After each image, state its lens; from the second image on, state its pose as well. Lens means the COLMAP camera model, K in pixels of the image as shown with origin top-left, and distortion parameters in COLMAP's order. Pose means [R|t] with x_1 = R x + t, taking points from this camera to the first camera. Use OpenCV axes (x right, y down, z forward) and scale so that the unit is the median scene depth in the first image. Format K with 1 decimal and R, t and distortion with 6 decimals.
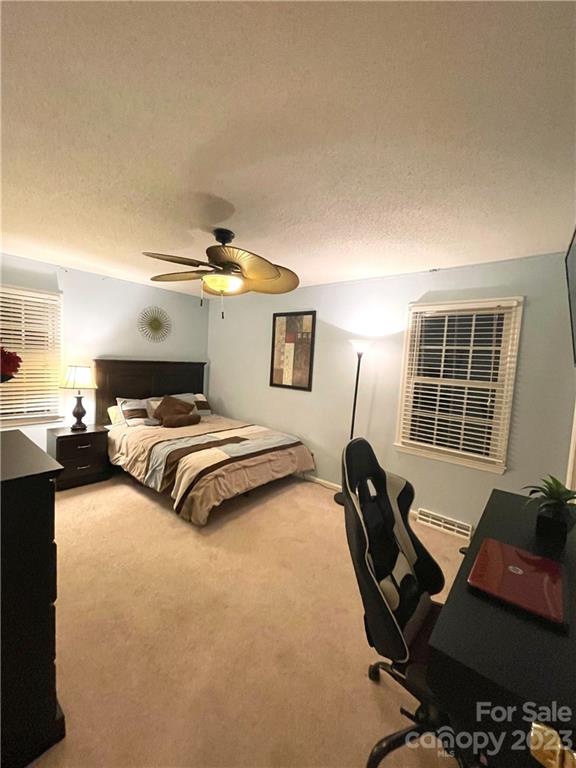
lens RADIAL K [[311.6, 0, 285.4], [0, 311.6, 386.1], [0, 0, 1]] dist [-0.000046, -0.000095]
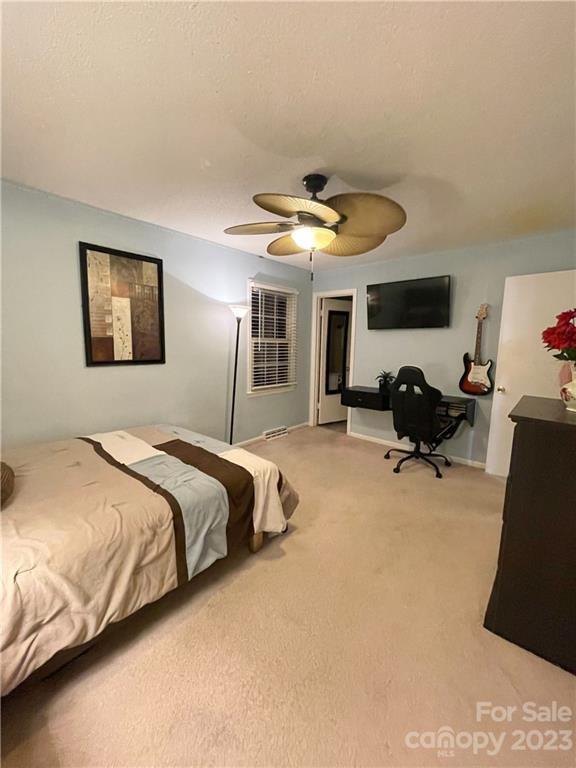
lens RADIAL K [[311.6, 0, 285.4], [0, 311.6, 386.1], [0, 0, 1]] dist [-0.000046, -0.000095]
pose [[0.026466, -0.194450, 0.980555, -0.785123], [0.065248, 0.979143, 0.192408, -0.065796], [-0.997518, 0.058887, 0.038602, 0.730182]]
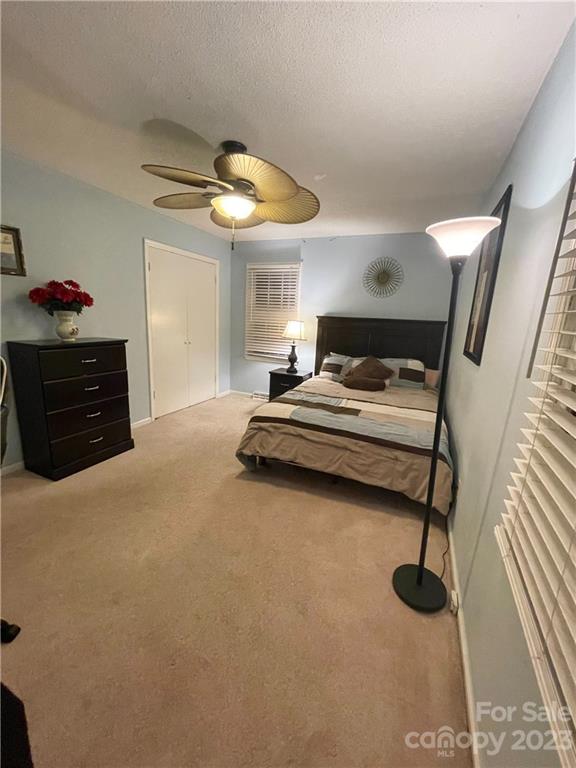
lens RADIAL K [[311.6, 0, 285.4], [0, 311.6, 386.1], [0, 0, 1]] dist [-0.000046, -0.000095]
pose [[0.264661, 0.172052, -0.948869, 0.522193], [-0.116222, 0.982474, 0.145728, 0.015307], [0.957312, 0.071710, 0.280019, 0.628069]]
